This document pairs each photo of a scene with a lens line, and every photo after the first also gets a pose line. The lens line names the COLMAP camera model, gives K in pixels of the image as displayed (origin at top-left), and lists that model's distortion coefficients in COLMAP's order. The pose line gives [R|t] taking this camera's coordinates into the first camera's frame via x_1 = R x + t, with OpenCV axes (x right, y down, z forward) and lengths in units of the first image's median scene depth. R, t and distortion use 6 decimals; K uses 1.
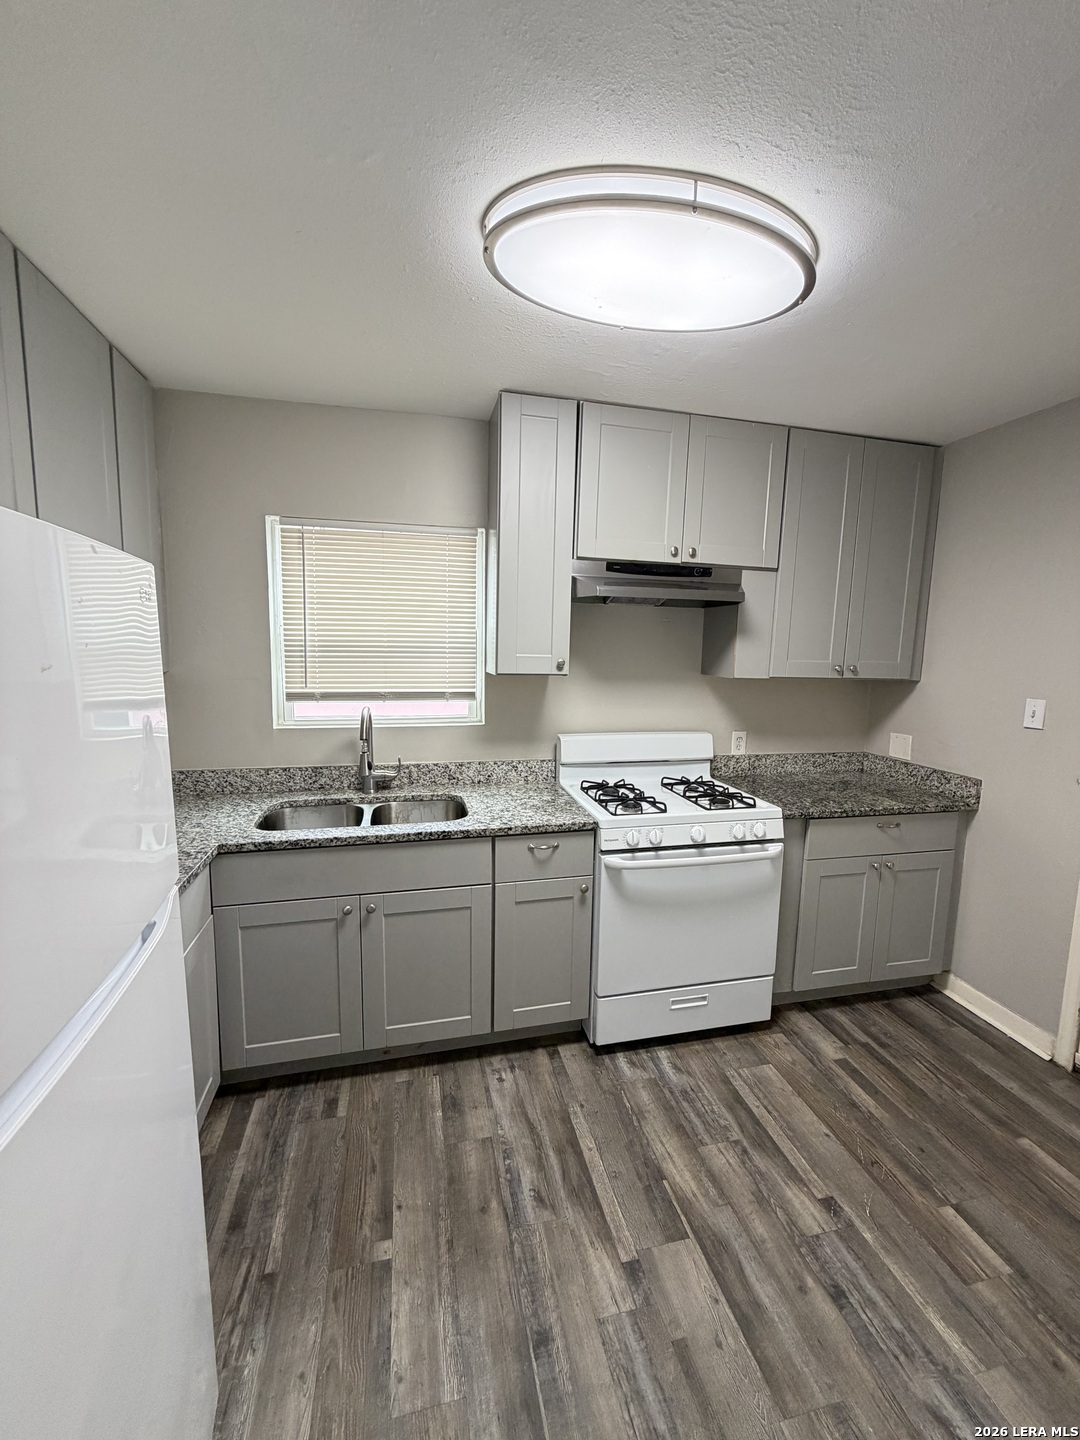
lens RADIAL K [[575.1, 0, 537.8], [0, 575.1, 715.6], [0, 0, 1]] dist [-0.000285, 0.000171]
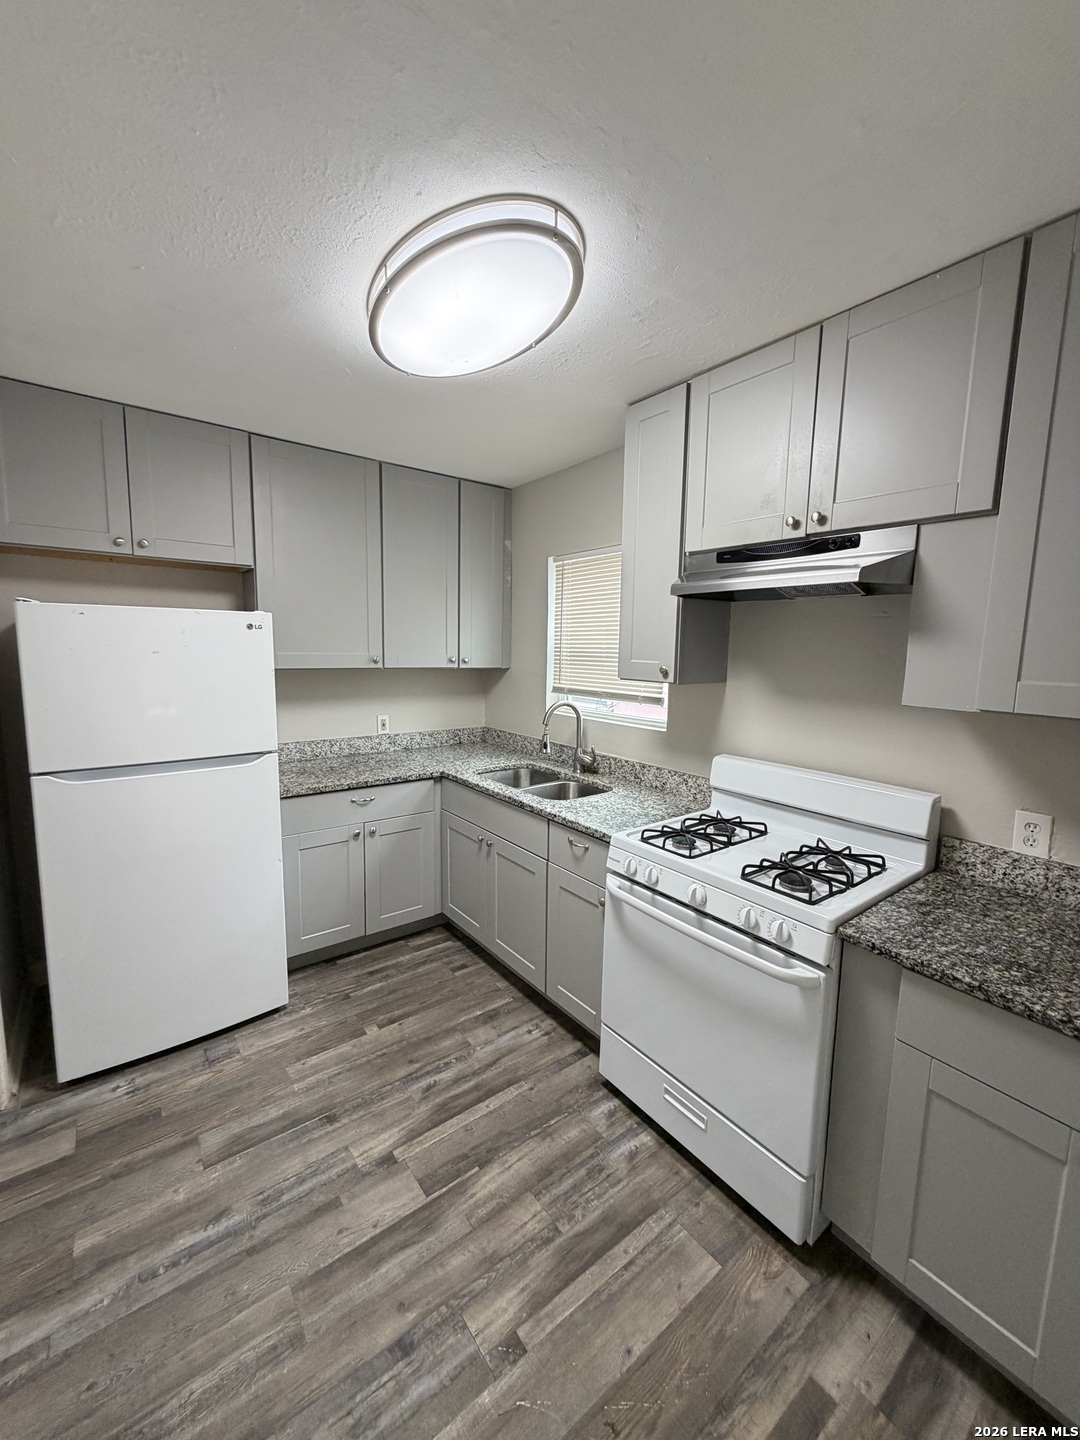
lens RADIAL K [[575.1, 0, 537.8], [0, 575.1, 715.6], [0, 0, 1]] dist [-0.000285, 0.000171]
pose [[0.403290, 0.101954, -0.909375, 1.062217], [-0.120440, 0.991043, 0.057697, -0.061963], [0.907111, 0.086257, 0.411957, 0.574443]]
